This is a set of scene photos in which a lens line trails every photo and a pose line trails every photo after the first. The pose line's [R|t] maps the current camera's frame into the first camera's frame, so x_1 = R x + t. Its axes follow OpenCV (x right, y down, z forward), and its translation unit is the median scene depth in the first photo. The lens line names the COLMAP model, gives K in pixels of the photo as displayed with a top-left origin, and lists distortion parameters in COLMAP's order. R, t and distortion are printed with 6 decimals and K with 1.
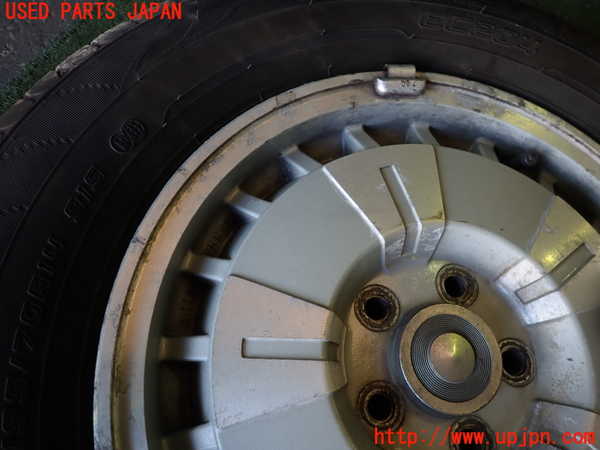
lens RADIAL K [[442.1, 0, 299.2], [0, 442.1, 226.6], [0, 0, 1]] dist [0.005814, -0.007908]
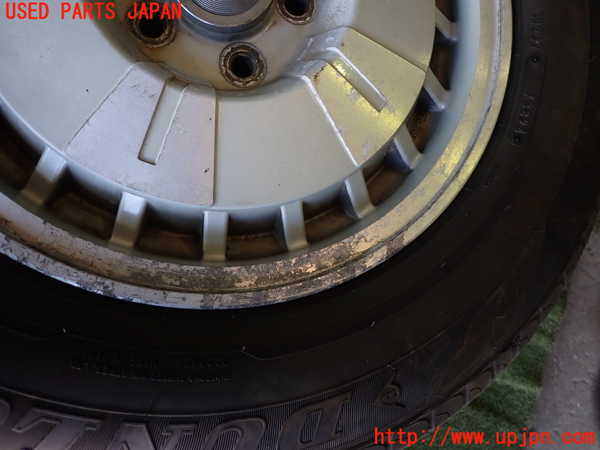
lens RADIAL K [[442.1, 0, 298.7], [0, 442.1, 227.8], [0, 0, 1]] dist [0.005814, -0.007908]
pose [[0.994769, -0.000517, 0.102151, 0.388665], [-0.025235, 0.967751, 0.250641, 0.557811], [-0.098986, -0.251908, 0.962675, -0.120425]]
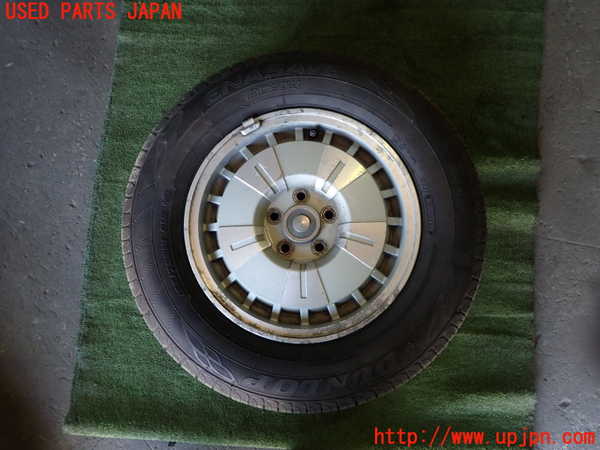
lens RADIAL K [[442.1, 0, 296.1], [0, 442.1, 227.5], [0, 0, 1]] dist [0.005814, -0.007908]
pose [[0.911545, -0.370203, -0.178986, 0.761416], [0.404377, 0.886009, 0.226862, -0.316287], [0.074598, -0.279172, 0.957339, -1.608039]]
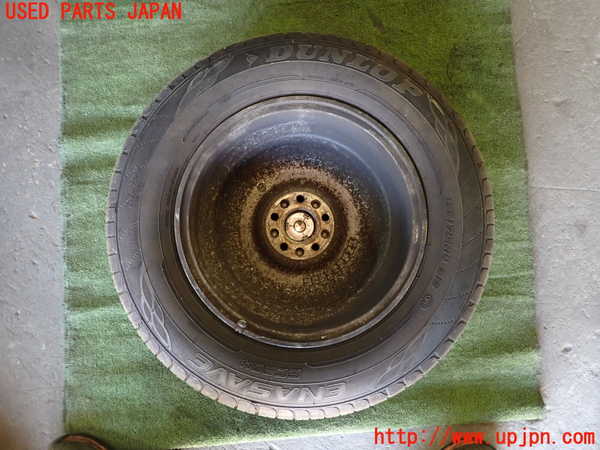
lens RADIAL K [[442.1, 0, 303.0], [0, 442.1, 221.7], [0, 0, 1]] dist [0.005814, -0.007908]
pose [[0.864515, -0.479096, -0.151923, 0.775259], [0.502487, 0.817275, 0.282080, -0.262668], [-0.010980, -0.320202, 0.947286, -1.342394]]
